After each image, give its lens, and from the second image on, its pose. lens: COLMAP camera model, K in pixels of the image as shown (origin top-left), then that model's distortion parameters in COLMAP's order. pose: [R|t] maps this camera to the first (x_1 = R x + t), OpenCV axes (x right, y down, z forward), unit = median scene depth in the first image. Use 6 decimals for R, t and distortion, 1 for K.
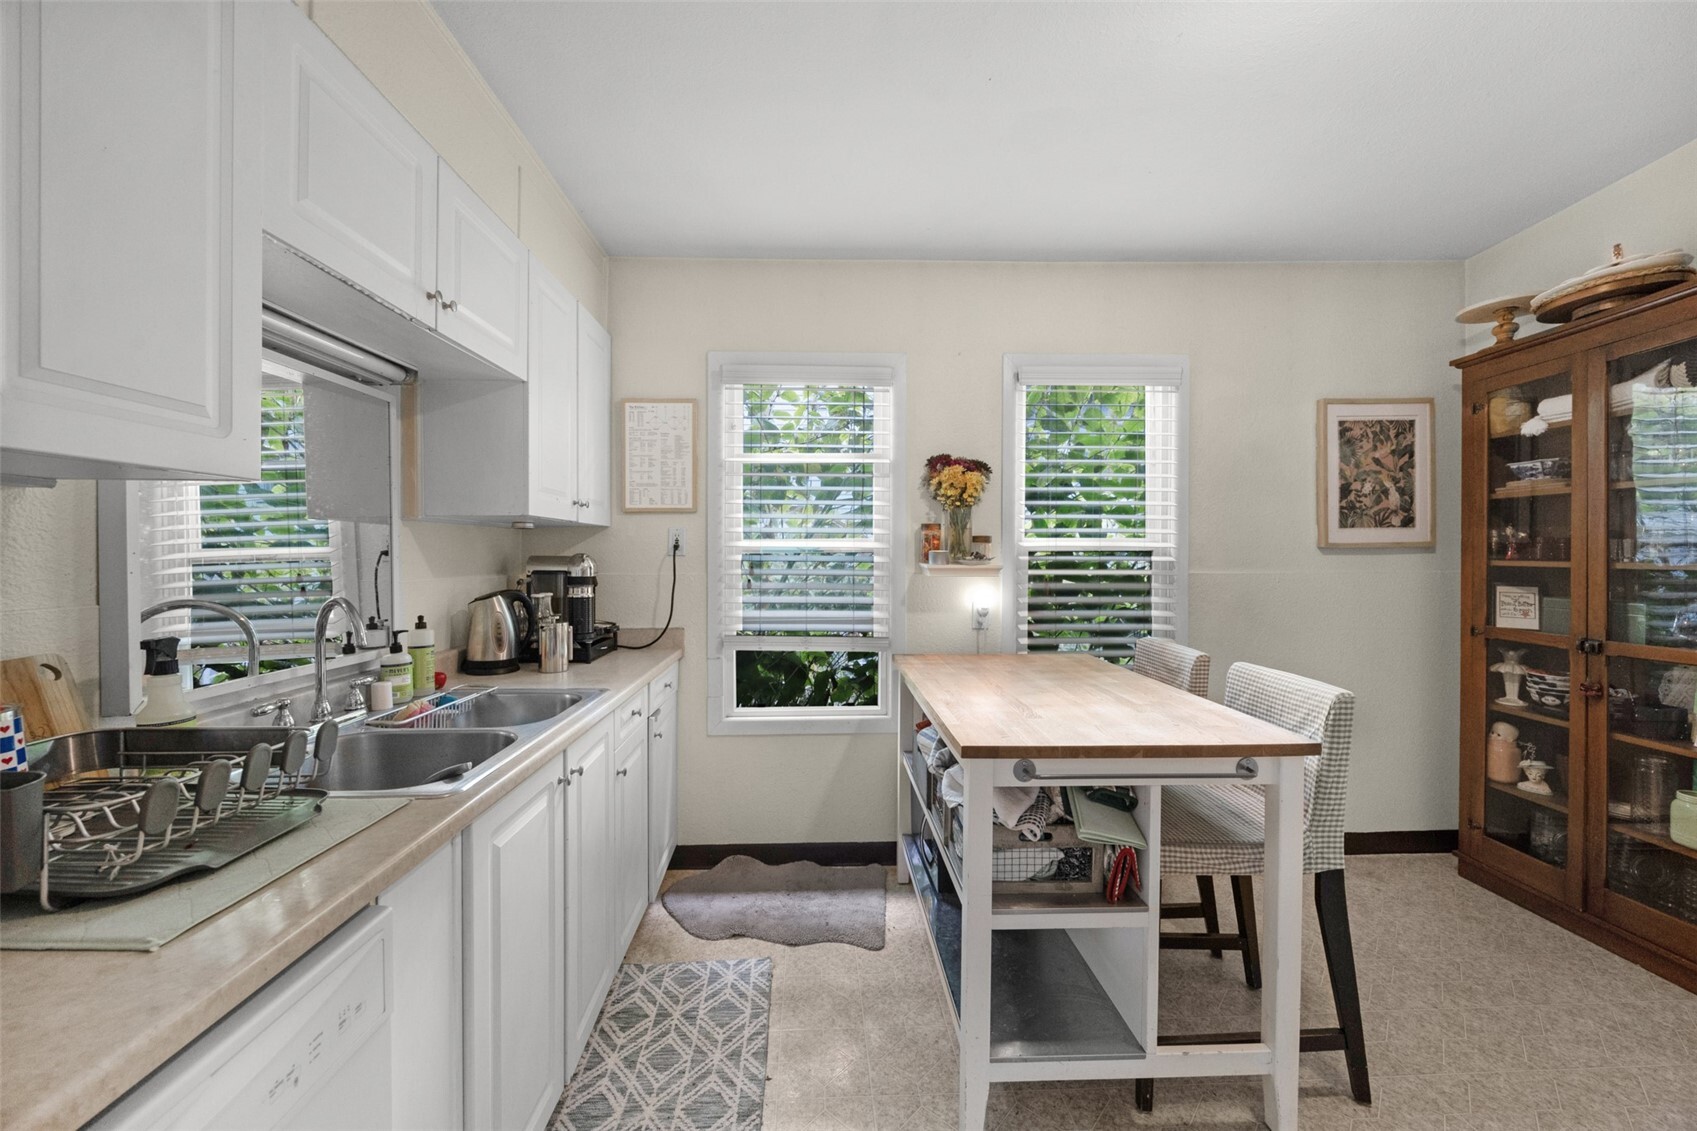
lens RADIAL K [[703.6, 0, 873.3], [0, 703.6, 561.6], [0, 0, 1]] dist [-0.001170, -0.000309]
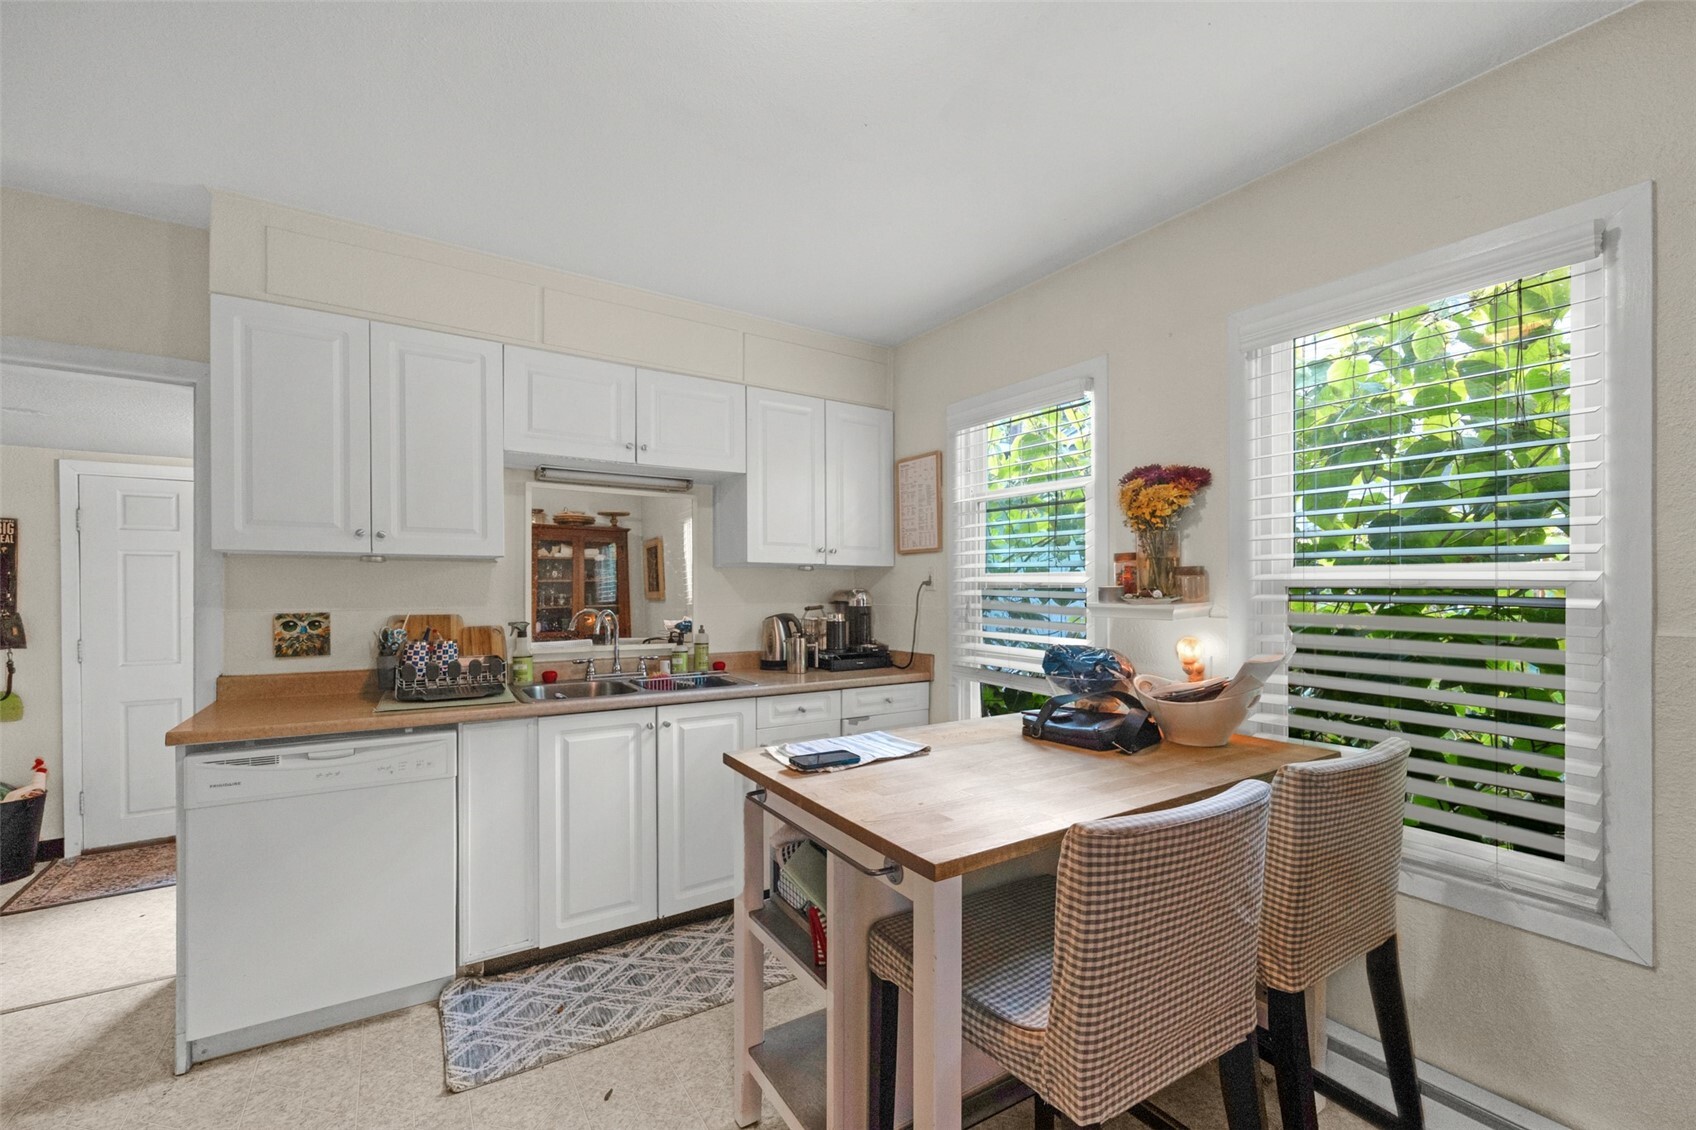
lens RADIAL K [[698.1, 0, 845.7], [0, 698.1, 582.2], [0, 0, 1]] dist [-0.000723, 0.000049]
pose [[0.519698, -0.000223, -0.854350, 0.621151], [-0.006647, 0.999969, -0.004304, -0.014195], [0.854324, 0.007916, 0.519680, 0.286886]]
